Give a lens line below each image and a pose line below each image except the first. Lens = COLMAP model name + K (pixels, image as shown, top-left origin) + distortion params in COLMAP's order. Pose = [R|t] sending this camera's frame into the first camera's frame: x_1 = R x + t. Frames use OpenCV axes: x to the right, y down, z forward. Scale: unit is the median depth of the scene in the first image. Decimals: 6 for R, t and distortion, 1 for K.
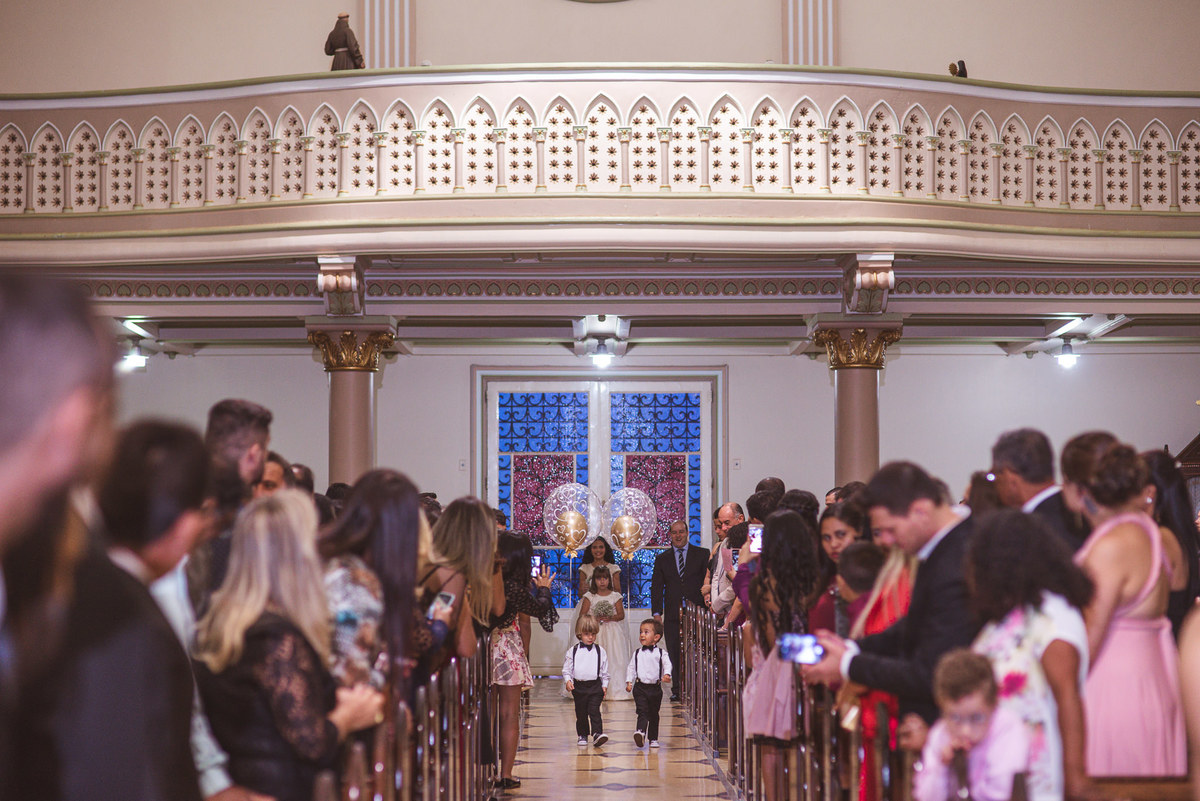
lens RADIAL K [[2944.6, 0, 599.5], [0, 2944.6, 400.9], [0, 0, 1]] dist [-0.001257, 0.000000]
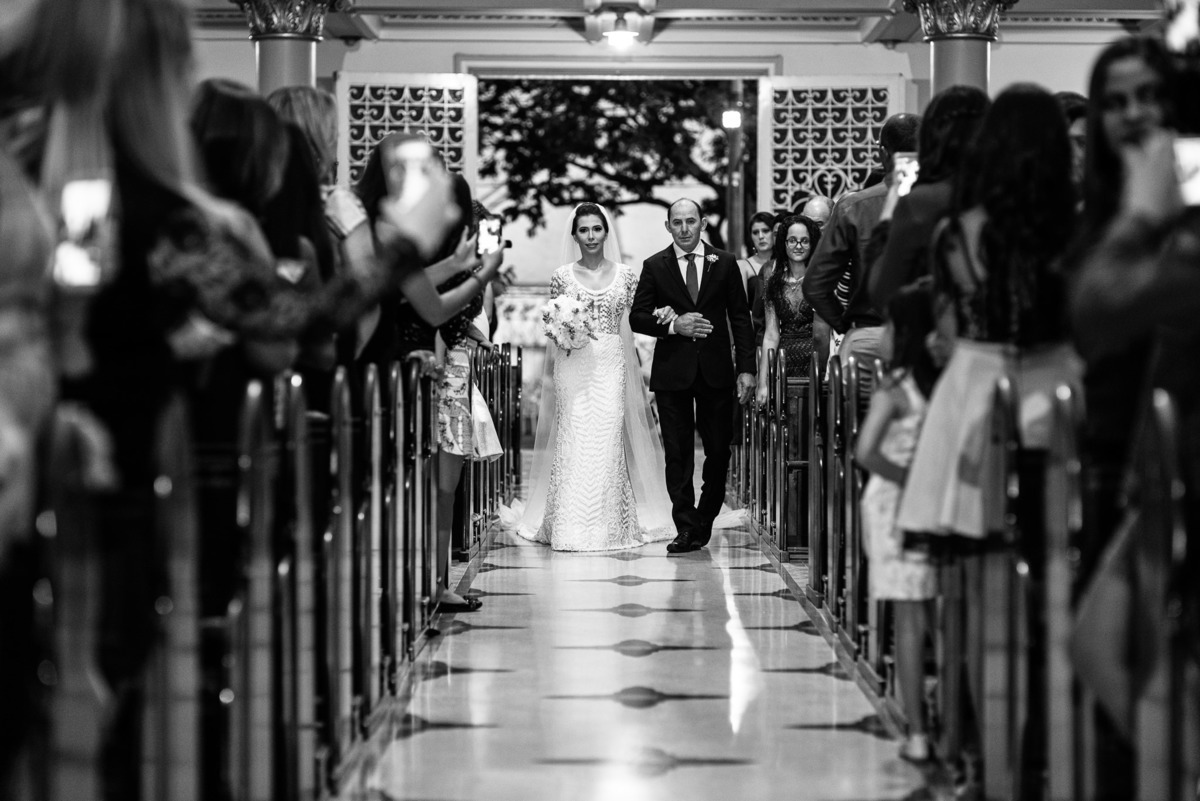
lens RADIAL K [[2944.6, 0, 600.2], [0, 2944.6, 400.8], [0, 0, 1]] dist [-0.001257, 0.000000]
pose [[0.999957, 0.005627, -0.007389, 0.001859], [-0.005074, 0.997334, 0.072790, 0.026630], [0.007779, -0.072749, 0.997320, 0.246881]]
